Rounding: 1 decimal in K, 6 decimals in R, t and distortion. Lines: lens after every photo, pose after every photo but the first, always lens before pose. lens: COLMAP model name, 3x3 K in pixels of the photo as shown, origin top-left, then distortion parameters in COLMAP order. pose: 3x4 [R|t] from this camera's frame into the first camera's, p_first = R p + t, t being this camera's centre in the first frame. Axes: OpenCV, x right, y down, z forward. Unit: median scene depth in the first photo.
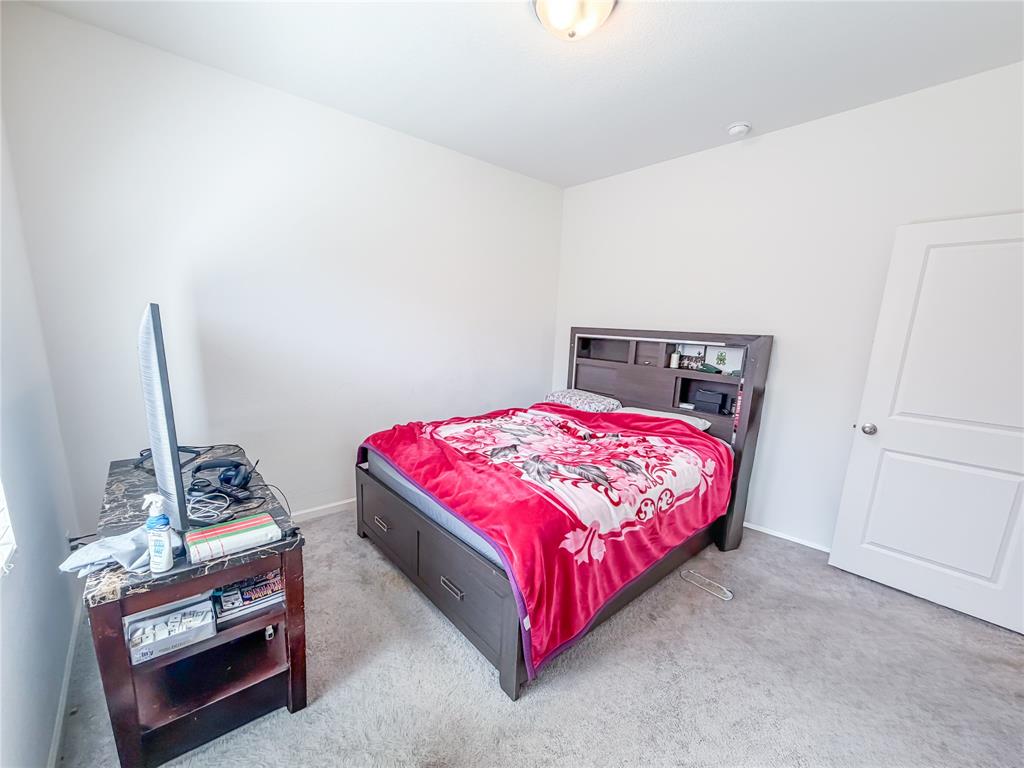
lens RADIAL K [[417.5, 0, 494.3], [0, 417.5, 404.4], [0, 0, 1]] dist [-0.001162, 0.000410]
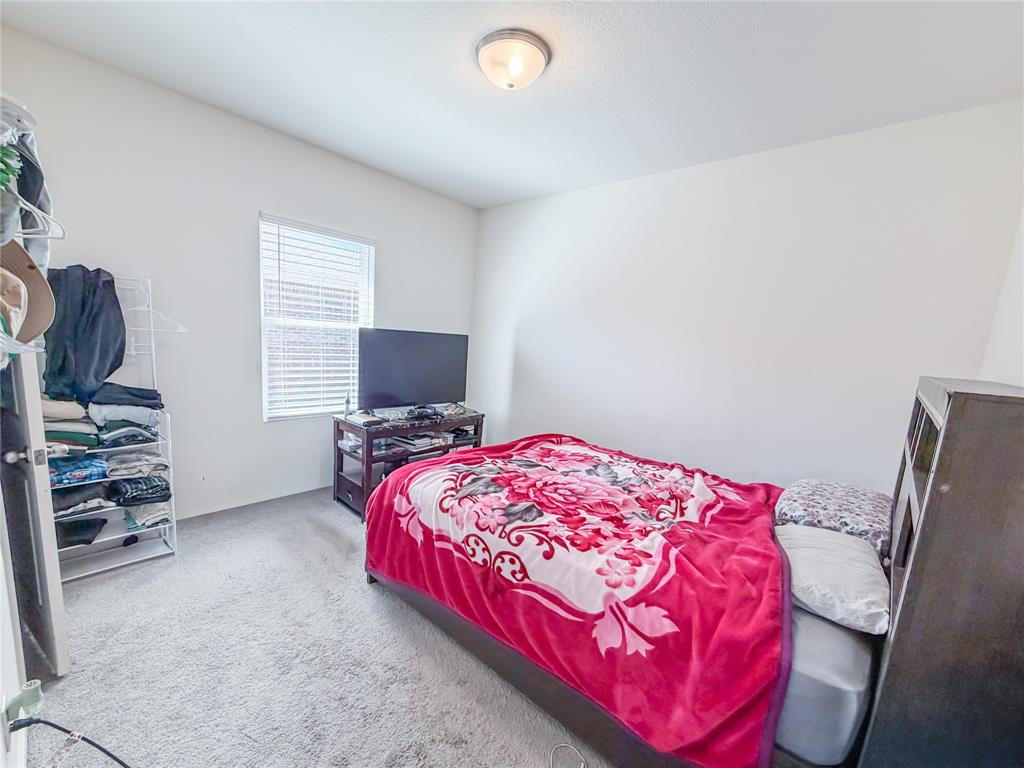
lens RADIAL K [[417.5, 0, 494.3], [0, 417.5, 404.4], [0, 0, 1]] dist [-0.001162, 0.000410]
pose [[0.123171, 0.131182, -0.983677, 1.015971], [-0.257030, 0.961618, 0.096057, -0.111421], [0.958522, 0.241003, 0.152161, 0.713595]]
